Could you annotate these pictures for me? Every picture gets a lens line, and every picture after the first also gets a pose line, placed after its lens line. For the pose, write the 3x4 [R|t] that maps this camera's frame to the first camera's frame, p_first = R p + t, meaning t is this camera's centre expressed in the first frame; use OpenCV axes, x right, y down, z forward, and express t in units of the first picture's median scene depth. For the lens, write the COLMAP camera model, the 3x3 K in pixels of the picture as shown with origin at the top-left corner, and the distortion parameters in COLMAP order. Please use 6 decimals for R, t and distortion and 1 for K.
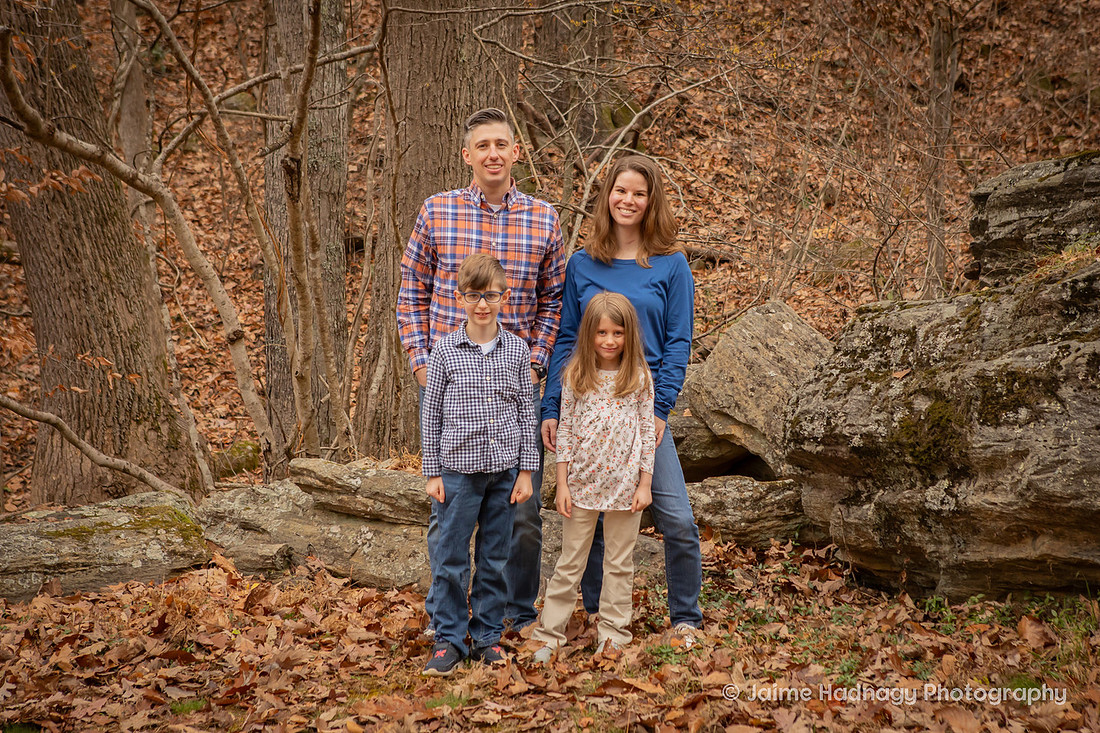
lens RADIAL K [[2523.5, 0, 598.8], [0, 2523.5, 315.5], [0, 0, 1]] dist [0.147787, 0.000000]
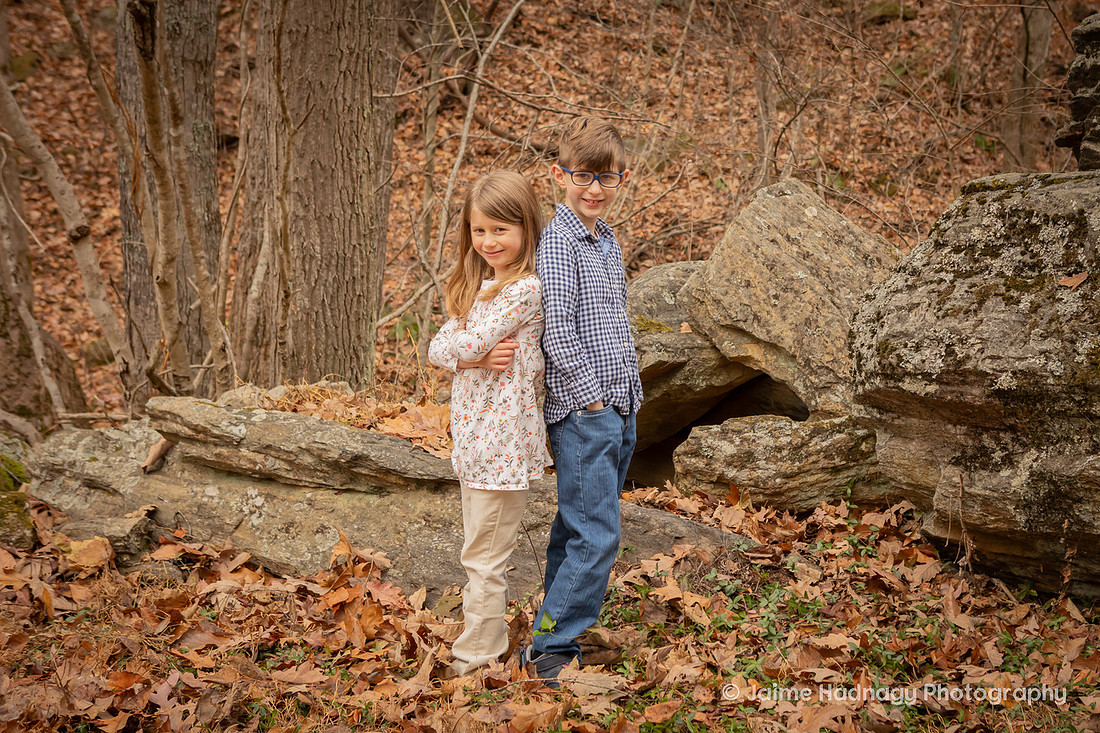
lens RADIAL K [[1793.7, 0, 679.2], [0, 1793.7, 271.3], [0, 0, 1]] dist [0.005429, 0.000000]
pose [[0.988227, -0.018599, 0.151863, -0.049932], [0.012865, 0.999170, 0.038651, 0.000776], [-0.152456, -0.036242, 0.987646, 0.486232]]
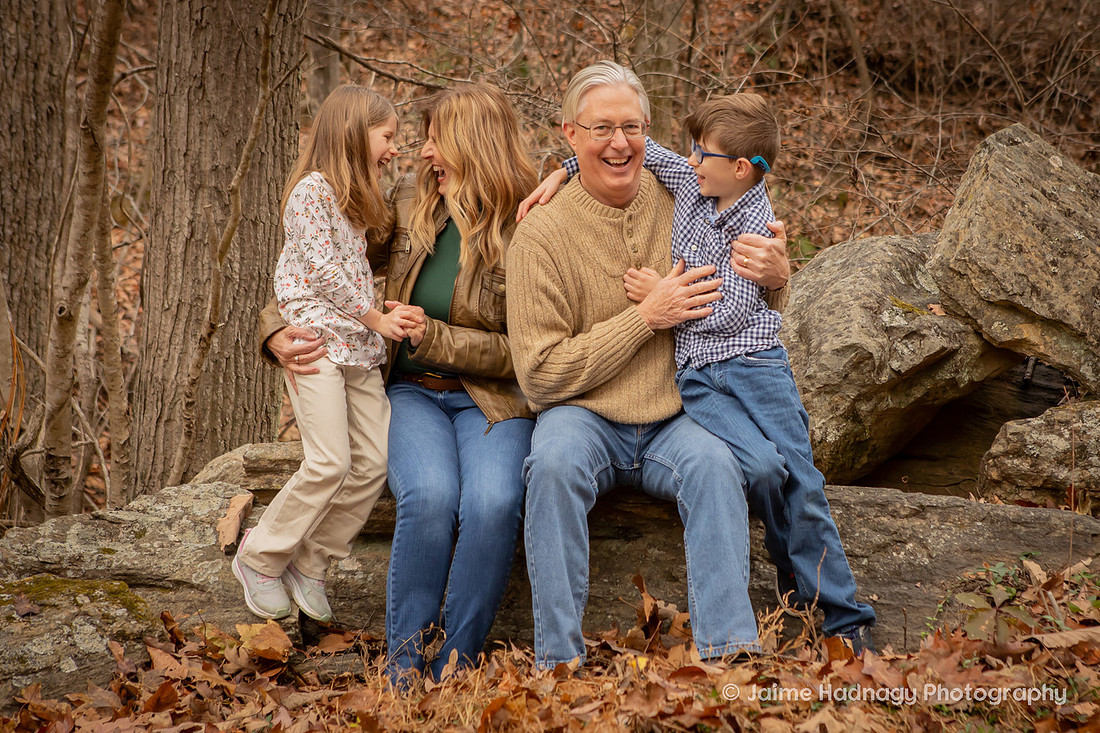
lens RADIAL K [[2832.6, 0, 683.9], [0, 2832.6, 351.6], [0, 0, 1]] dist [0.166856, 0.000000]
pose [[0.886422, -0.066253, 0.458112, -0.340673], [0.060807, 0.997794, 0.026644, 0.027659], [-0.458867, 0.004239, 0.888495, 0.442044]]
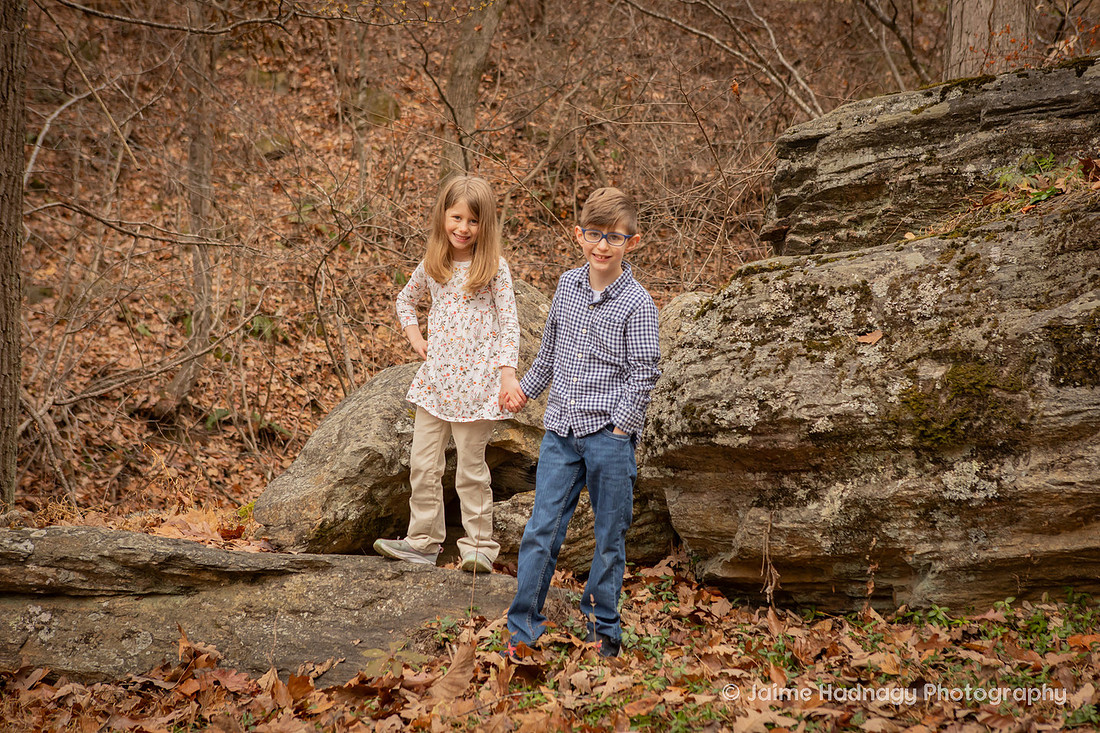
lens RADIAL K [[1968.0, 0, 588.0], [0, 1968.0, 334.9], [0, 0, 1]] dist [0.113438, 0.000000]
pose [[0.883285, -0.052536, 0.465884, -0.228041], [0.060164, 0.998187, -0.001505, 0.015676], [-0.464961, 0.029359, 0.884844, 0.428704]]
